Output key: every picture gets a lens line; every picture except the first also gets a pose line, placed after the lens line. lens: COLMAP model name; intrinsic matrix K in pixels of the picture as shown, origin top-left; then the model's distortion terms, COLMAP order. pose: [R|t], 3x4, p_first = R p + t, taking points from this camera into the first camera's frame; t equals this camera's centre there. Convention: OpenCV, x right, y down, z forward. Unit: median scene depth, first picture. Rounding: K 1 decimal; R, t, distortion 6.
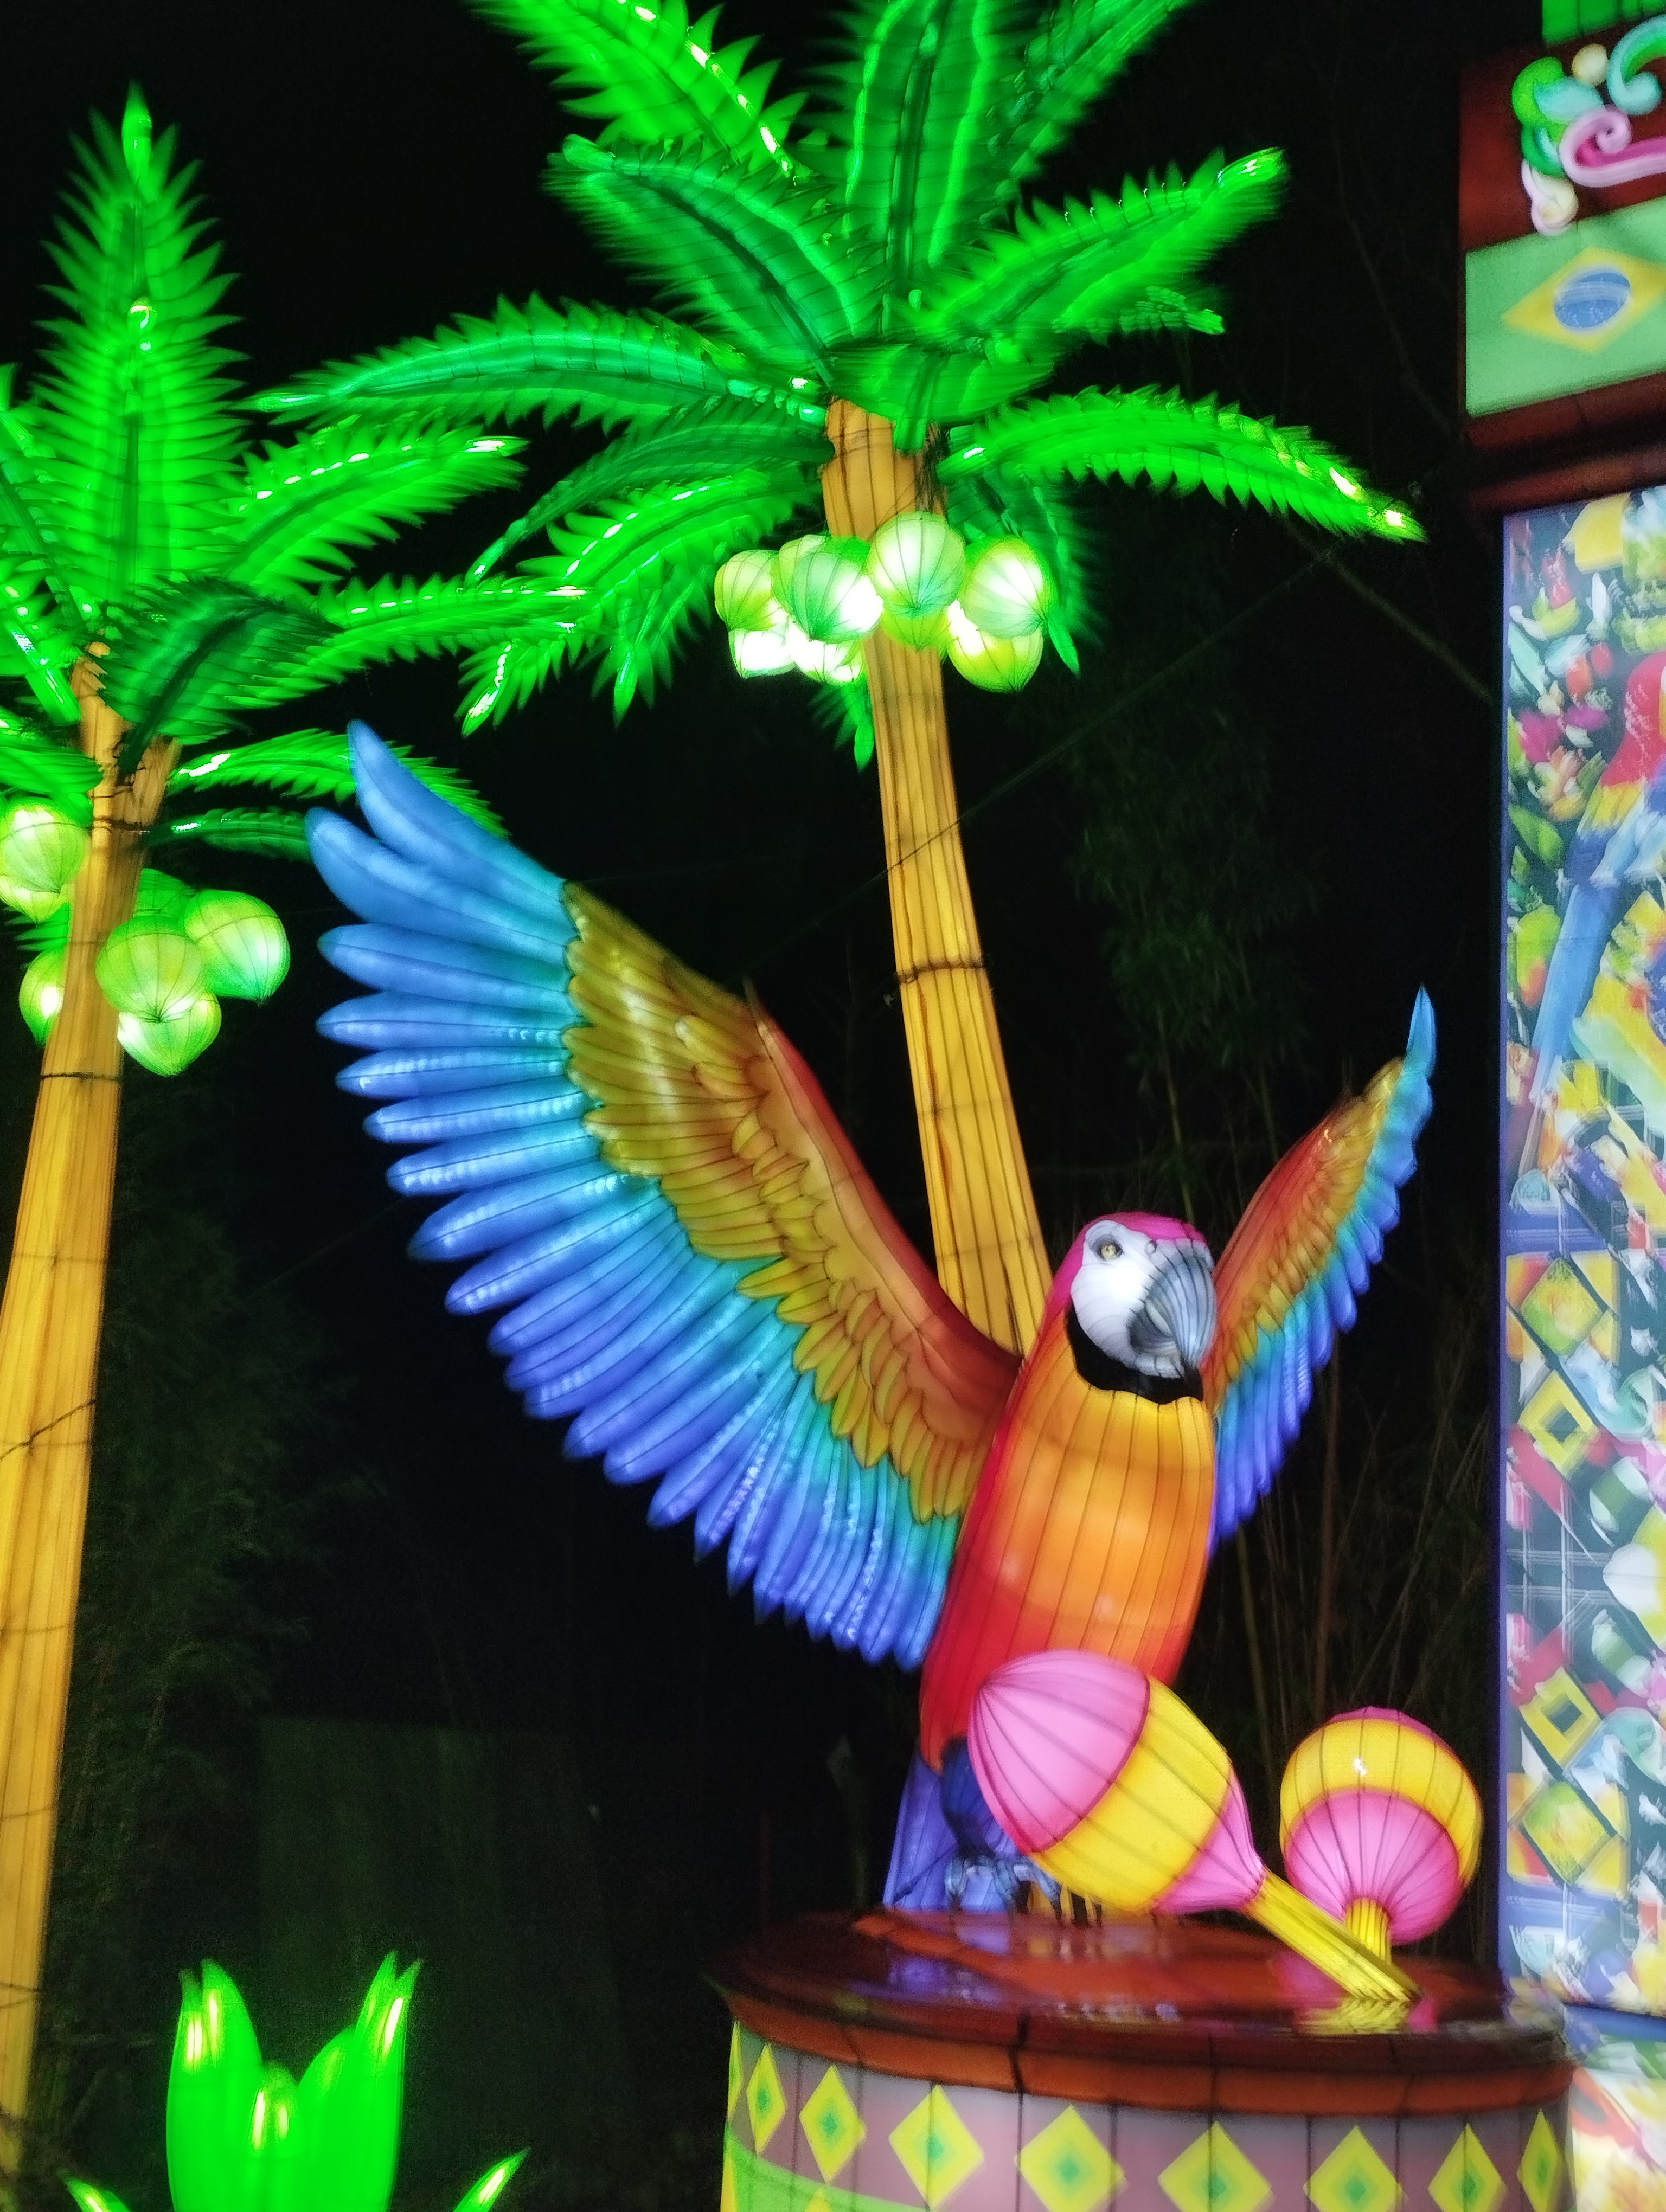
lens RADIAL K [[2101.1, 0, 906.5], [0, 2101.1, 1106.5], [0, 0, 1]] dist [0.079703, -0.073982]
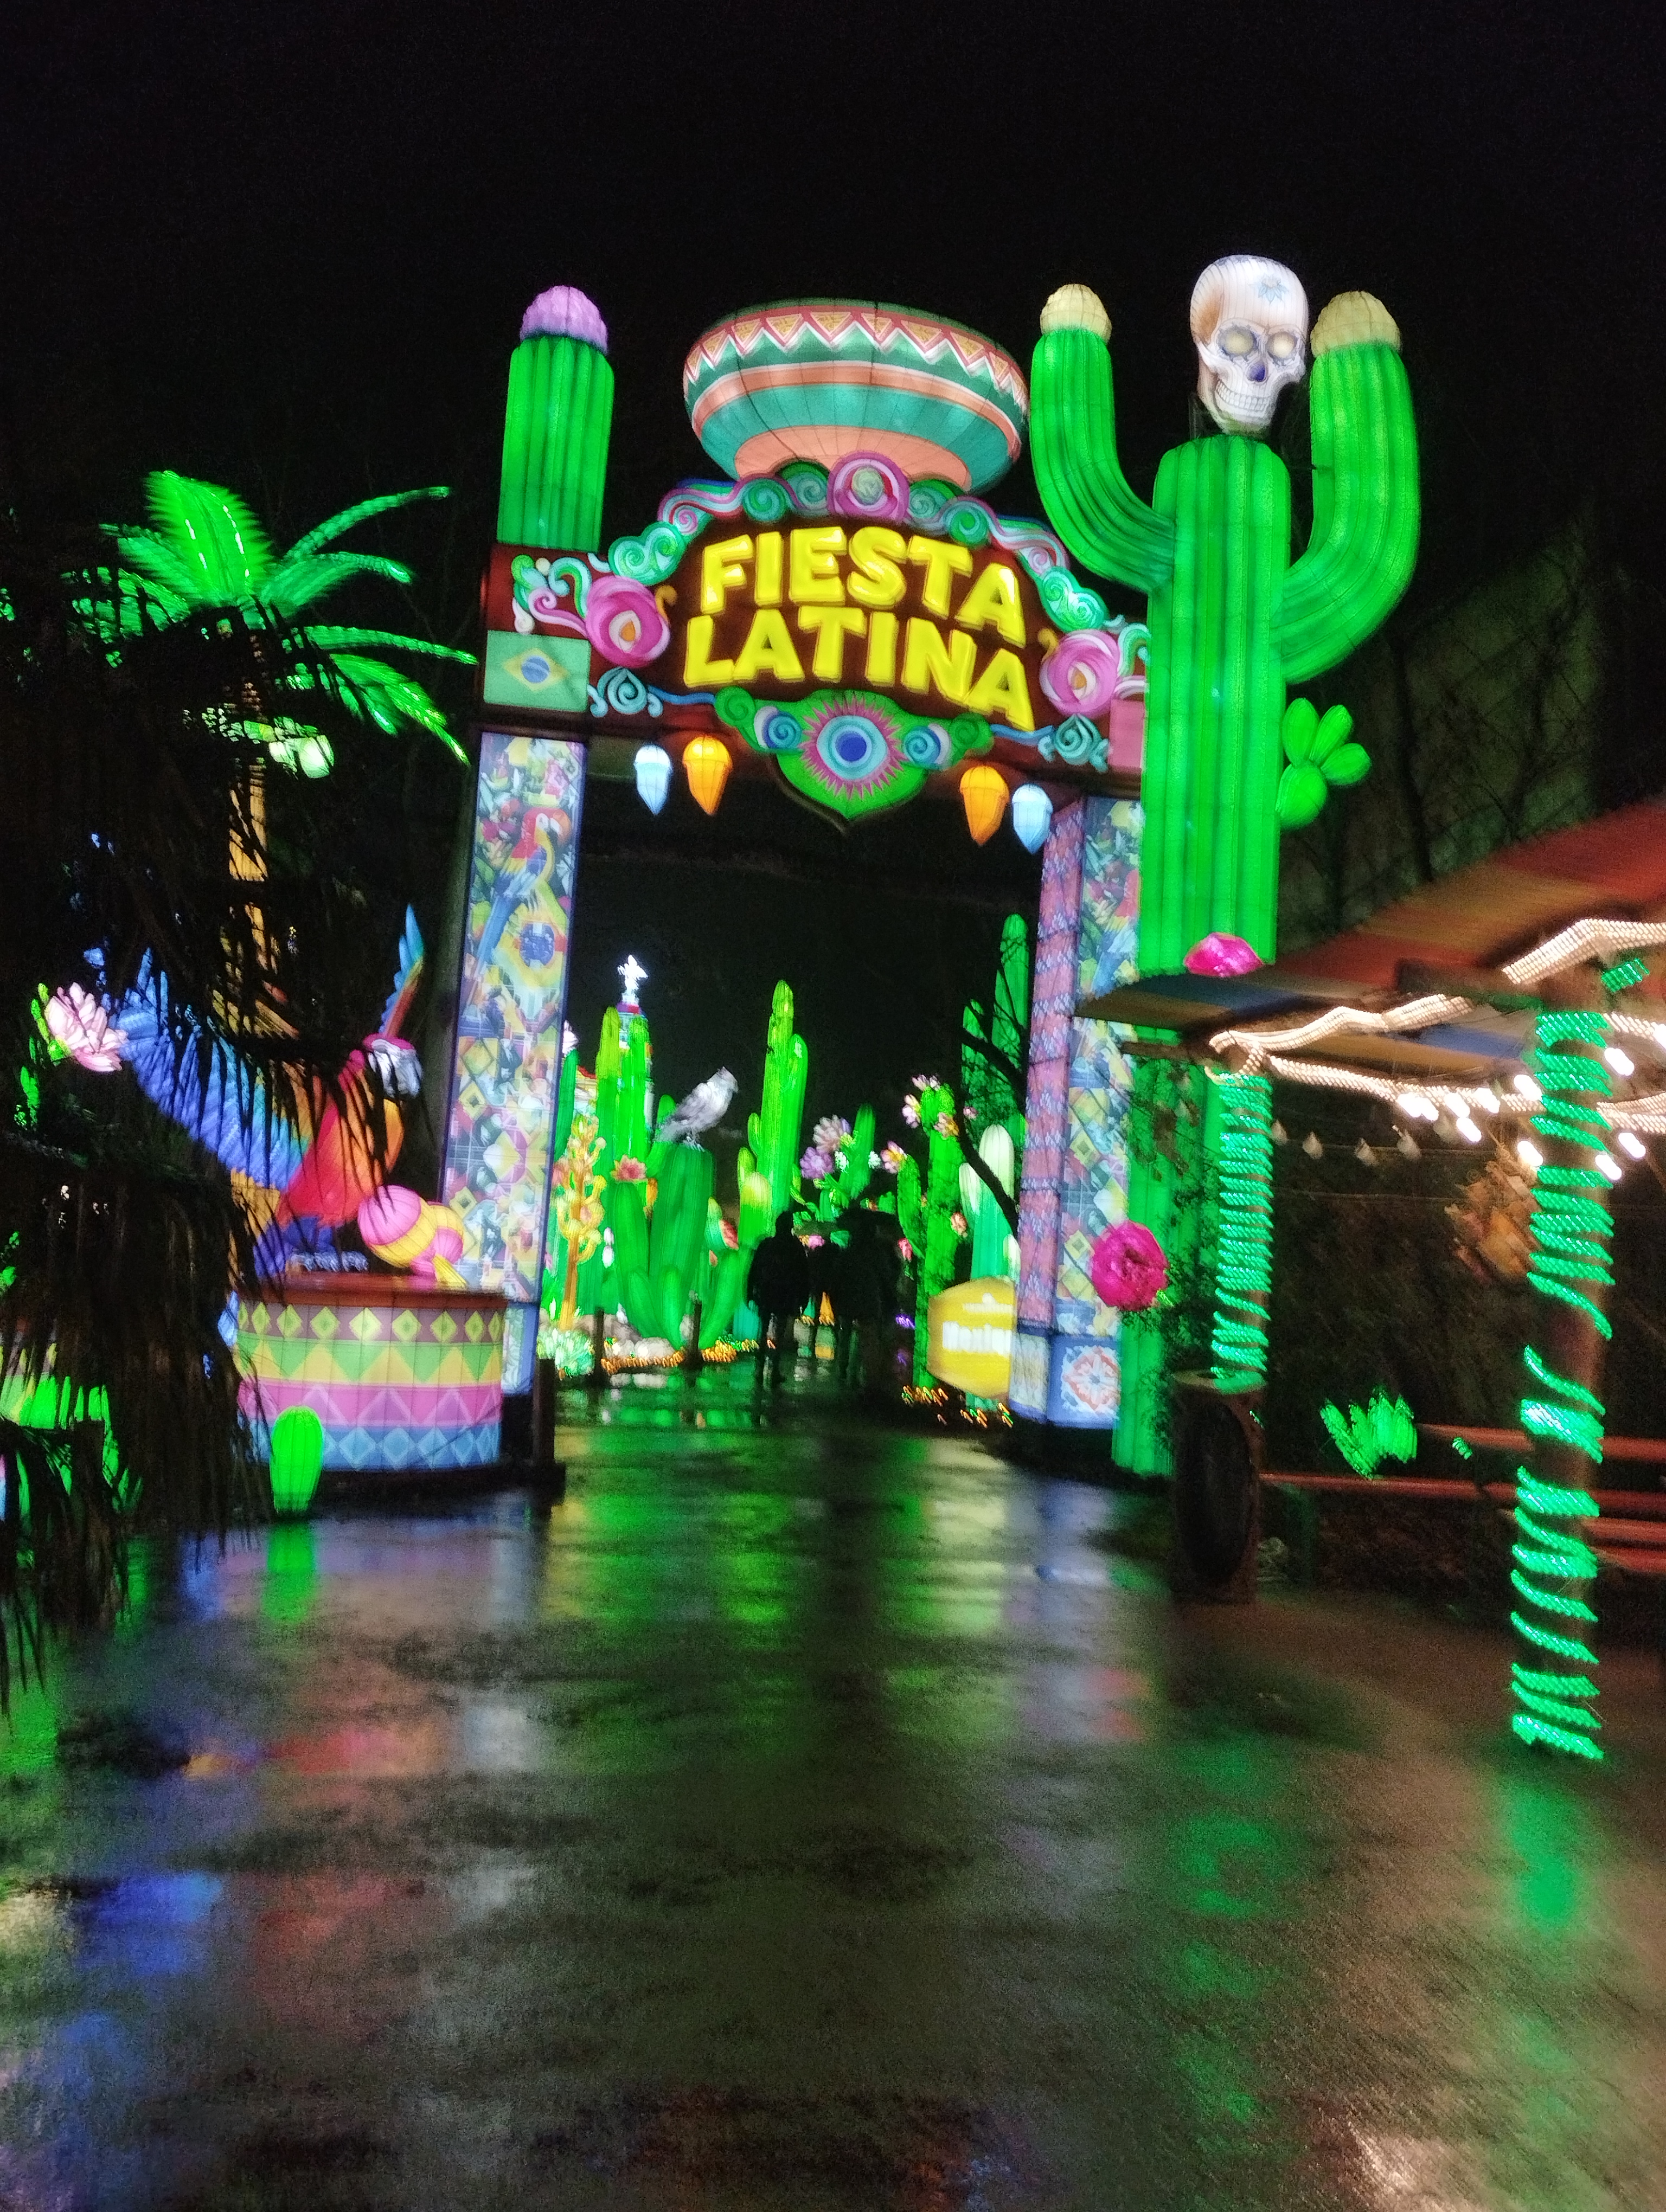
lens RADIAL K [[2101.1, 0, 906.5], [0, 2101.1, 1106.5], [0, 0, 1]] dist [0.079703, -0.073982]
pose [[0.730957, 0.023256, 0.682027, -1.084126], [-0.182067, 0.969839, 0.162059, -0.367113], [-0.657688, -0.242633, 0.713145, -1.244296]]
